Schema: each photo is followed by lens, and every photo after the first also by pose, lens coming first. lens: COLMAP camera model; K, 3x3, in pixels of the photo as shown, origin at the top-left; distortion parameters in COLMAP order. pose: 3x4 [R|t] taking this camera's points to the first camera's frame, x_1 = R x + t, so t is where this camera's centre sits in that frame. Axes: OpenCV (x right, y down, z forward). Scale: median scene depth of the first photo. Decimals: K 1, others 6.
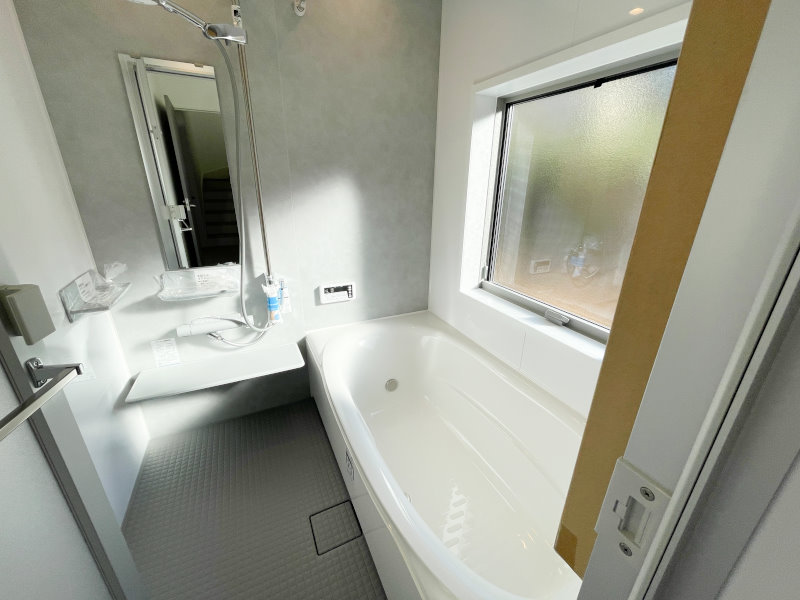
lens RADIAL K [[322.8, 0, 398.5], [0, 322.8, 300.8], [0, 0, 1]] dist [-0.002245, -0.000633]
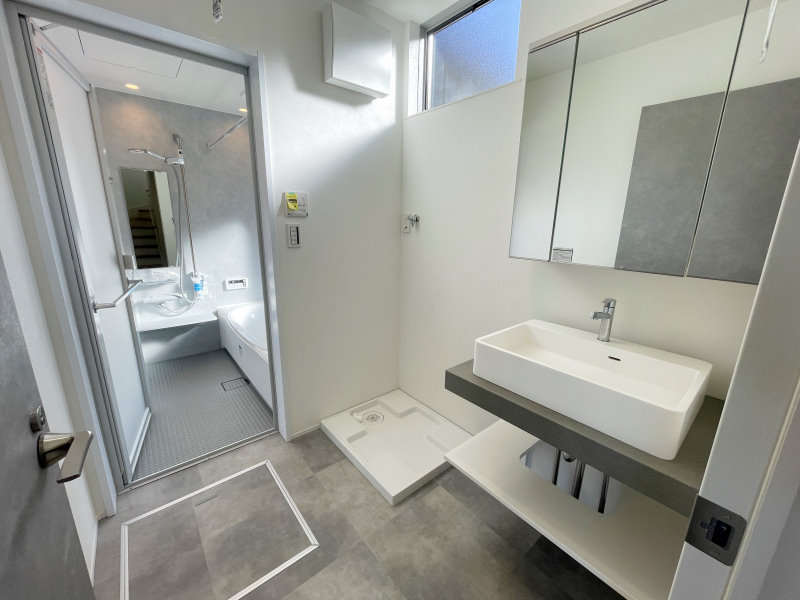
lens RADIAL K [[322.8, 0, 400.0], [0, 322.8, 299.8], [0, 0, 1]] dist [-0.002245, -0.000633]
pose [[0.967625, -0.055048, 0.246316, 0.273177], [0.080799, 0.992127, -0.095684, 0.347810], [-0.239110, 0.112488, 0.964455, -1.051213]]
